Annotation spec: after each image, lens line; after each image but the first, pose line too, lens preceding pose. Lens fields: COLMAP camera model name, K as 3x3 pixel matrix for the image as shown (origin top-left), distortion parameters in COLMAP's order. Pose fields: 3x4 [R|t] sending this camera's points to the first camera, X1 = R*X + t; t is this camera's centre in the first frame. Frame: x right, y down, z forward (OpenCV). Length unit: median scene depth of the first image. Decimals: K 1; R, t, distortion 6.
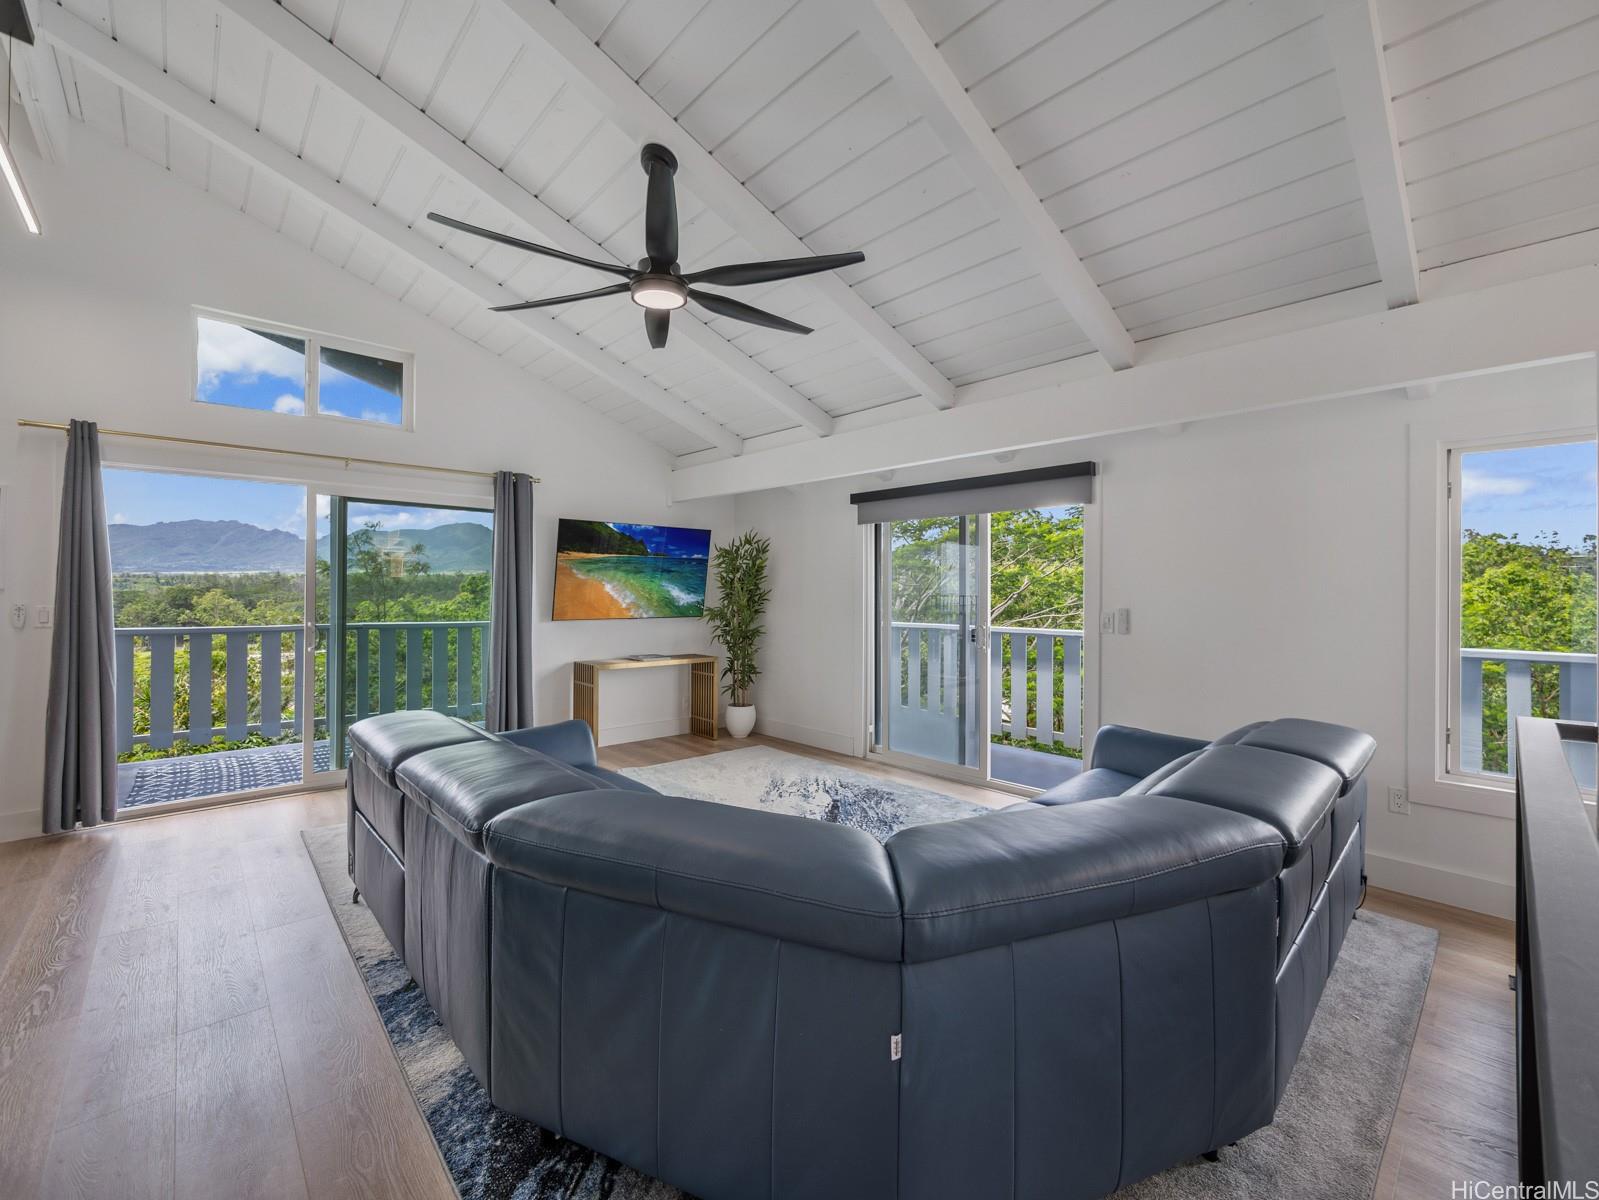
lens RADIAL K [[660.0, 0, 803.6], [0, 660.0, 595.9], [0, 0, 1]] dist [-0.011218, 0.001915]
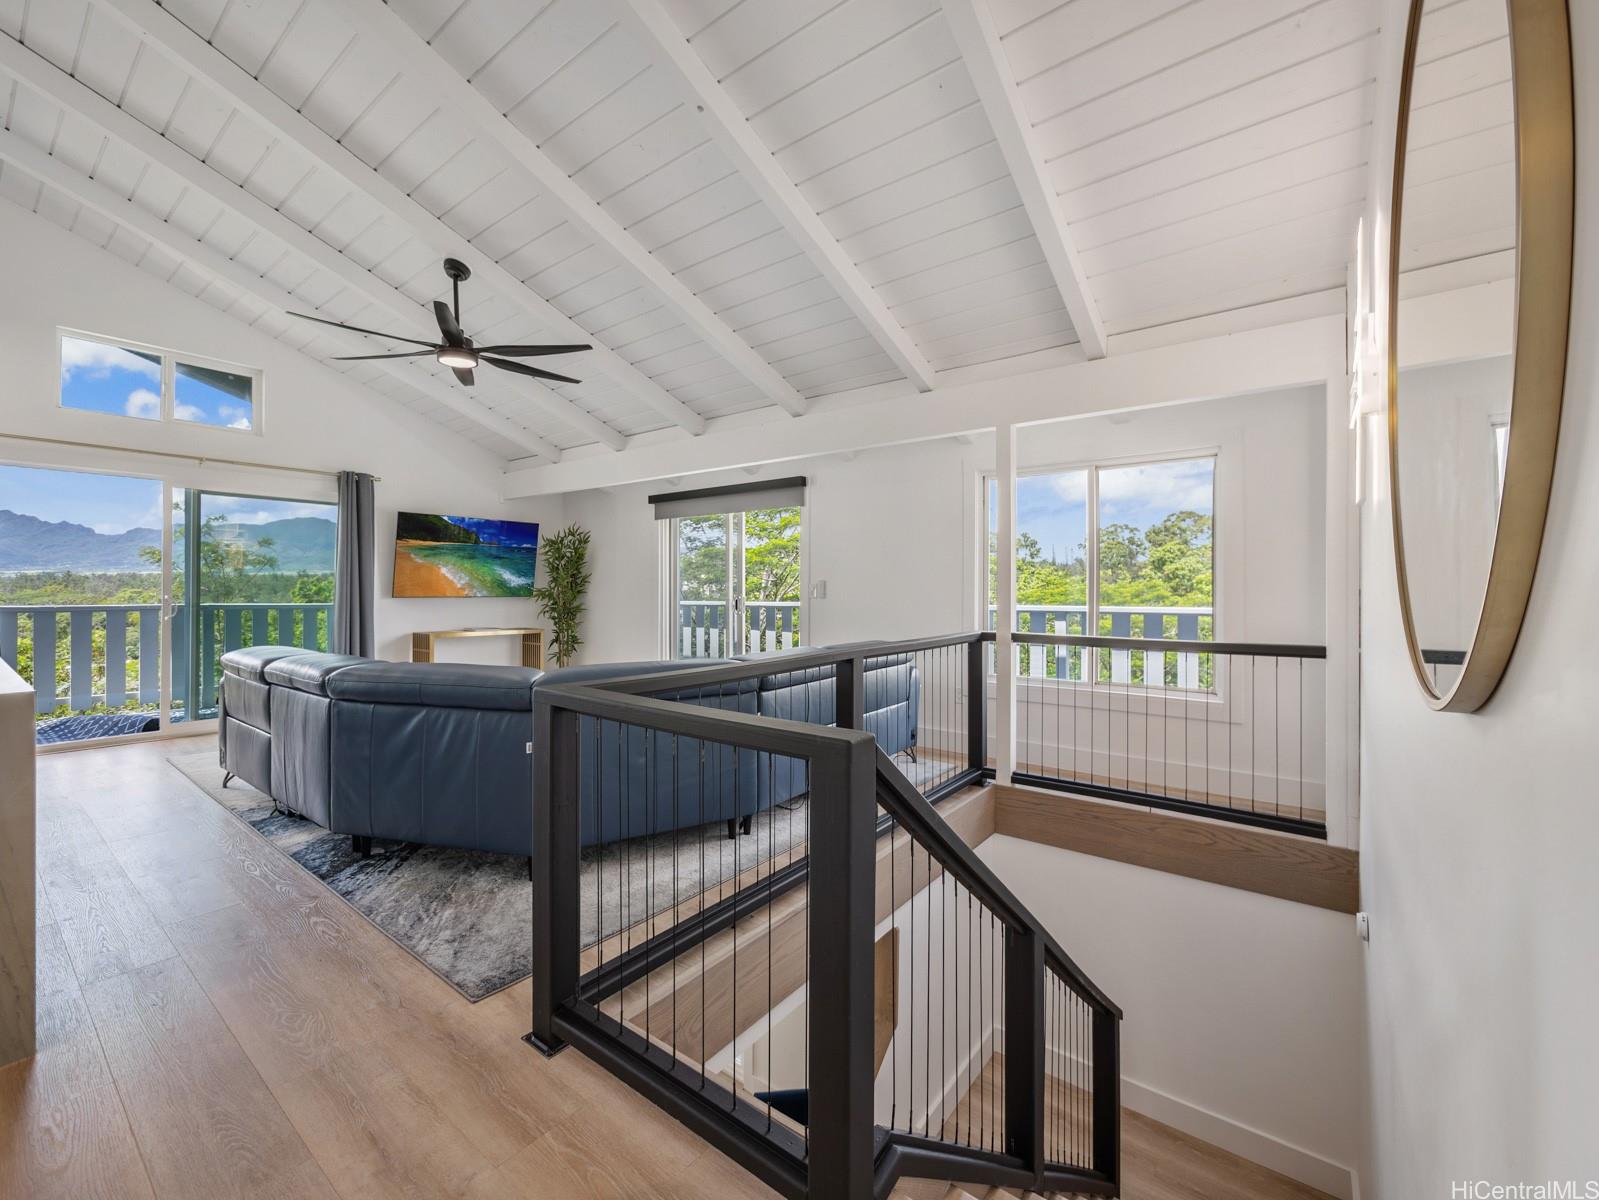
lens RADIAL K [[660.0, 0, 798.2], [0, 660.0, 592.1], [0, 0, 1]] dist [-0.011218, 0.001915]
pose [[0.986212, -0.004769, 0.165420, 0.139883], [0.005663, 0.999972, -0.004928, 0.036840], [-0.165392, 0.005797, 0.986211, -0.281190]]
